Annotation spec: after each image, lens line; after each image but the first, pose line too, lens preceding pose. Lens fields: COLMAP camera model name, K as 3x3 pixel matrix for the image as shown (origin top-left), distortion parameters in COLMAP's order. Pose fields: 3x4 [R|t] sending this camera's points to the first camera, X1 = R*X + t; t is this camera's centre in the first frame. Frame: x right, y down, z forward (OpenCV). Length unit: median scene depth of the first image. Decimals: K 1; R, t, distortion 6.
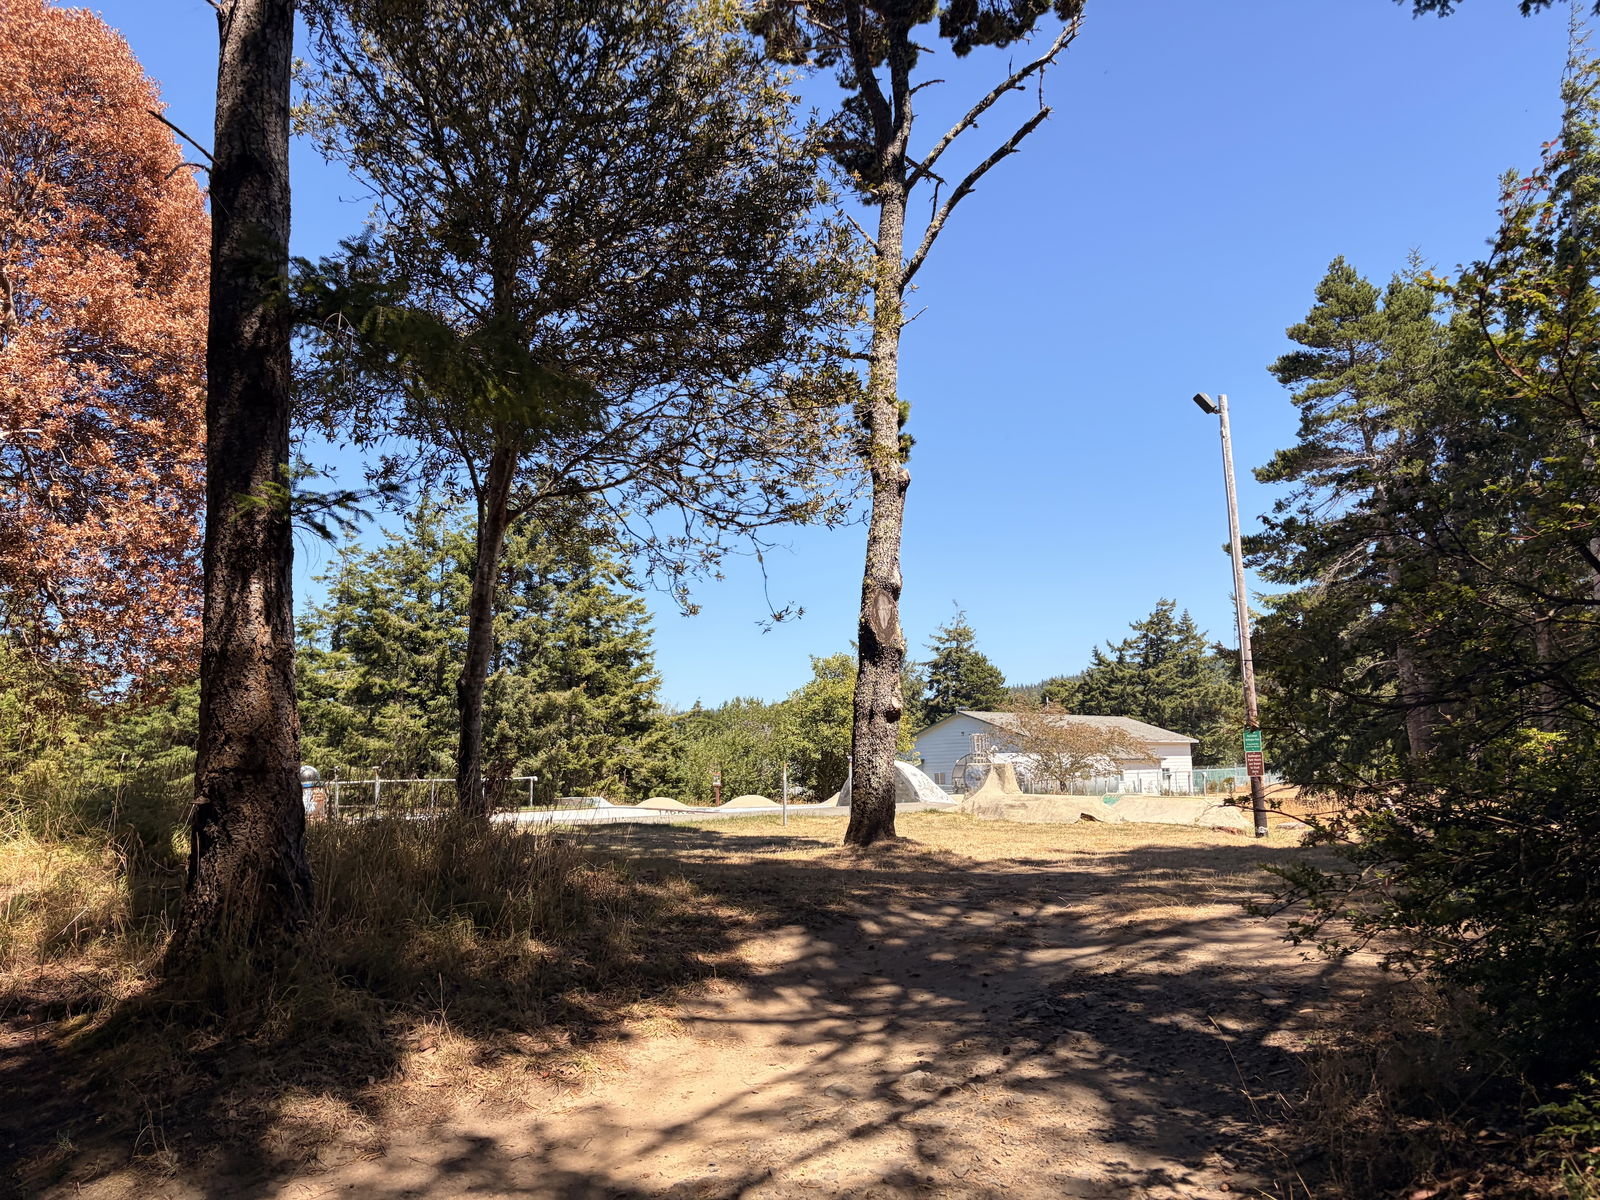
lens RADIAL K [[1204.5, 0, 800.0], [0, 1204.5, 600.0], [0, 0, 1]] dist [0.094335, -0.108341]
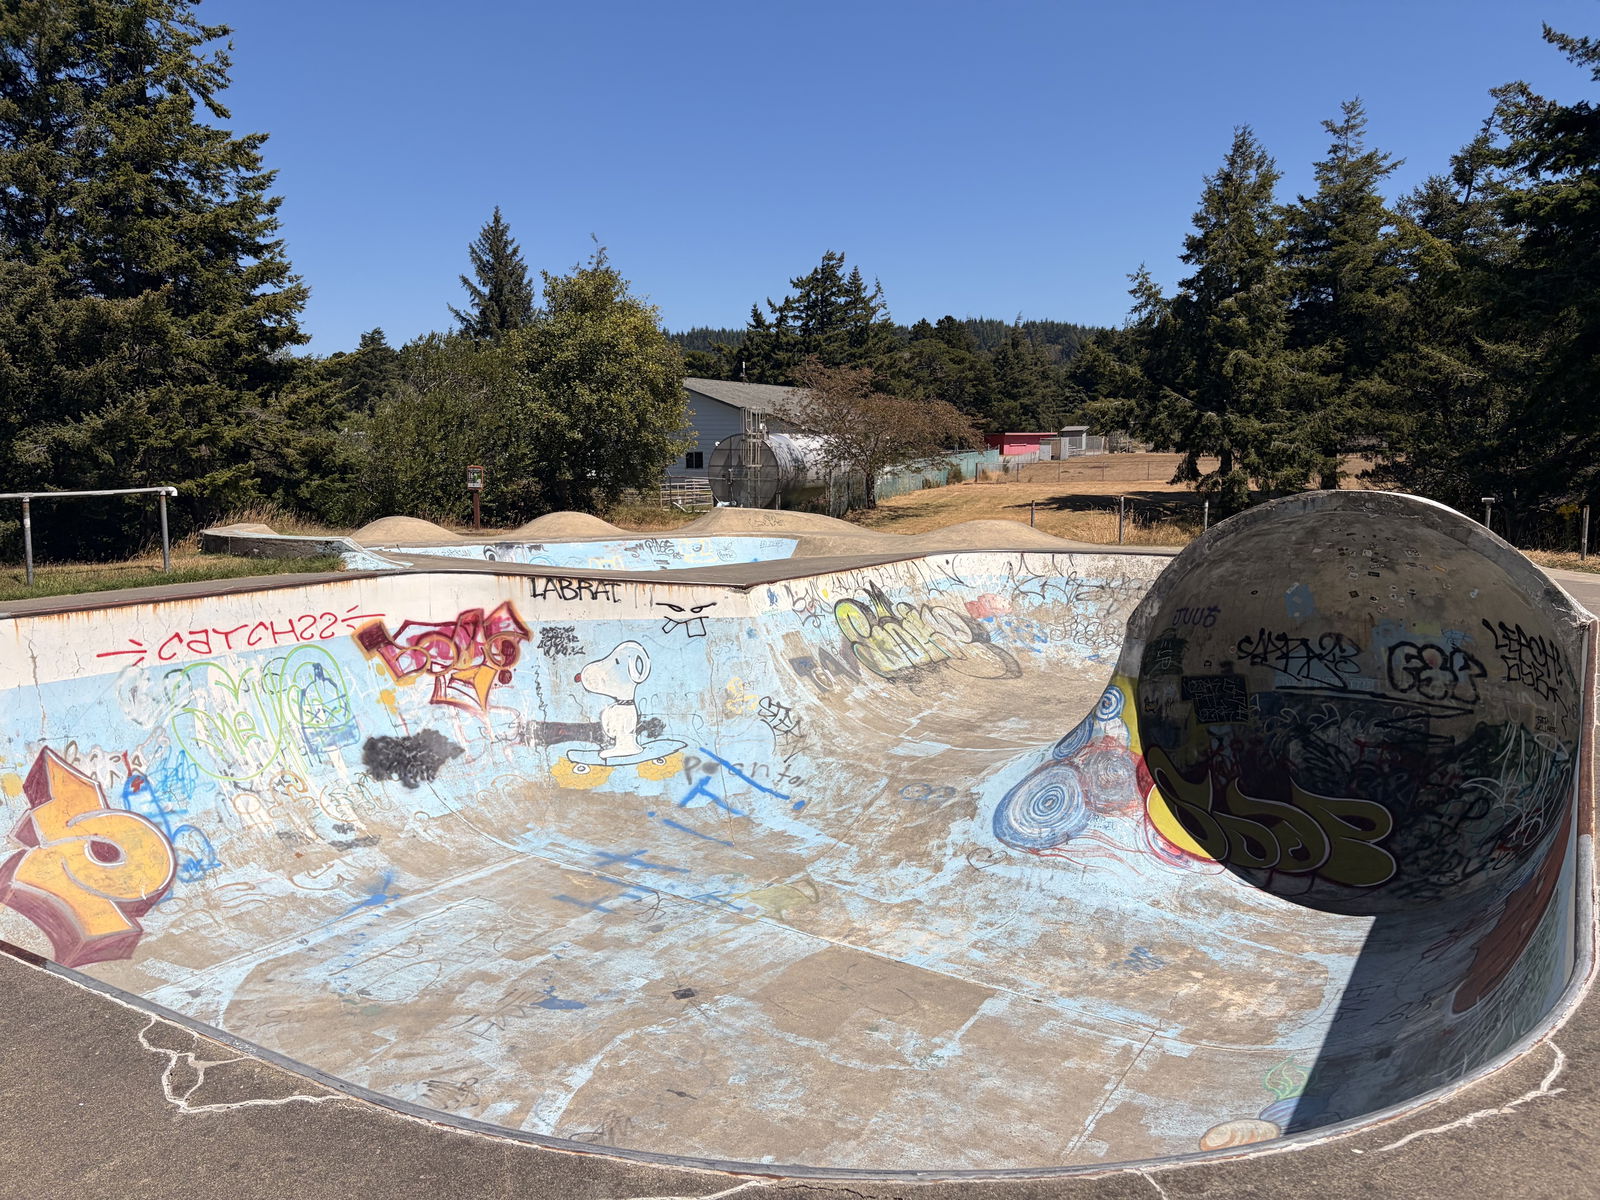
lens RADIAL K [[1204.5, 0, 800.0], [0, 1204.5, 600.0], [0, 0, 1]] dist [0.094335, -0.108341]
pose [[0.930306, -0.026647, 0.365815, -0.111249], [-0.073020, 0.963938, 0.255914, 0.040664], [-0.359442, -0.264790, 0.894812, 0.356127]]
